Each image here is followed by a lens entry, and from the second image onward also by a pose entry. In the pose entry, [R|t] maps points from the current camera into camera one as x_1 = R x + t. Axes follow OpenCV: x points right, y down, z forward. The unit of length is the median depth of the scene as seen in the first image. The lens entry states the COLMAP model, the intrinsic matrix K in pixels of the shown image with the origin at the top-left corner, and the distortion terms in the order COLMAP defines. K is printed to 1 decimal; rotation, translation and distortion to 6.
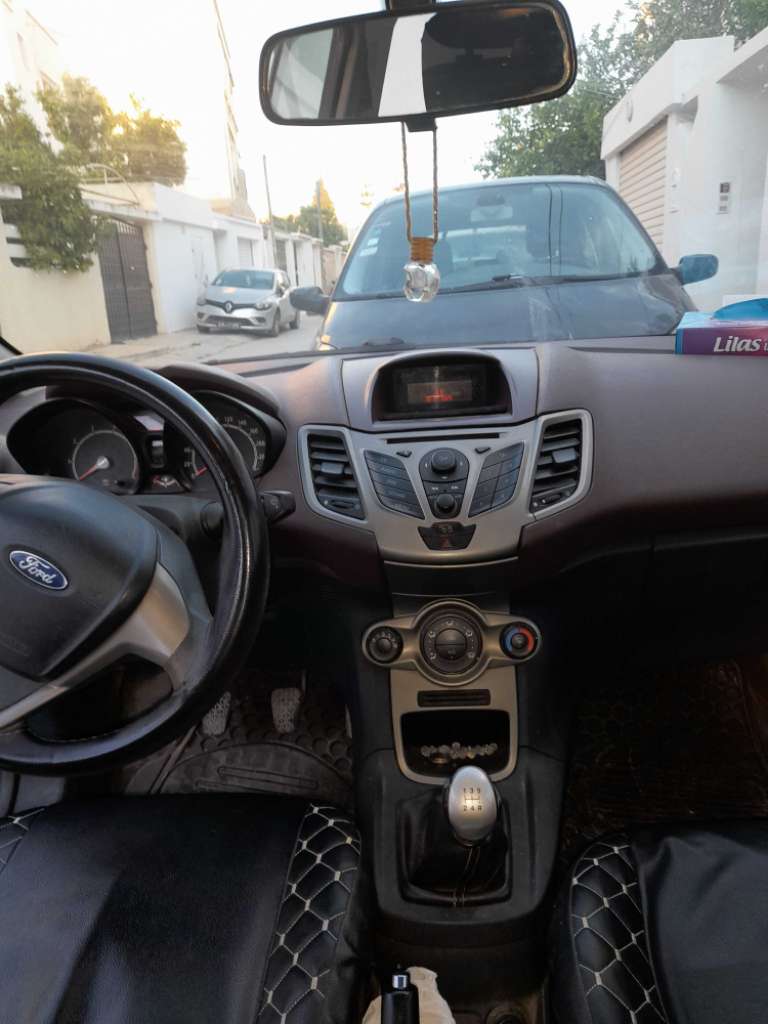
lens RADIAL K [[758.8, 0, 384.0], [0, 758.8, 512.0], [0, 0, 1]] dist [-0.001741, 0.003676]
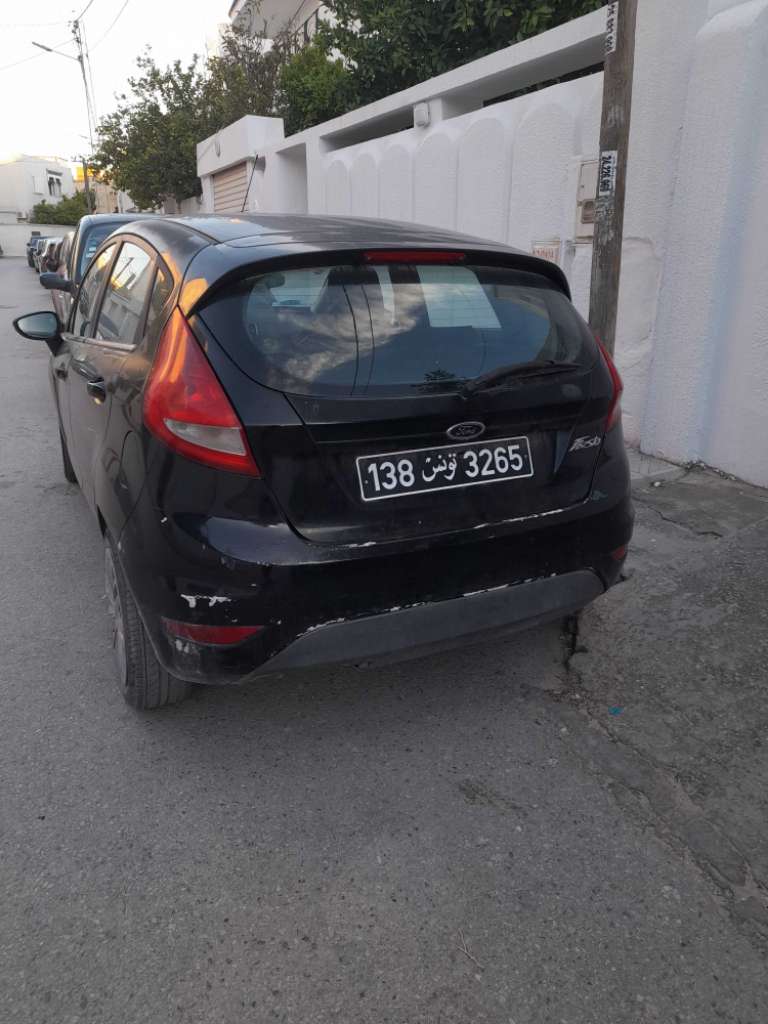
lens RADIAL K [[758.8, 0, 384.0], [0, 758.8, 512.0], [0, 0, 1]] dist [-0.001741, 0.003676]
pose [[0.871856, -0.110418, 0.477153, -0.072178], [0.098153, 0.993882, 0.050648, 0.044109], [-0.479826, 0.002677, 0.877359, -0.178379]]
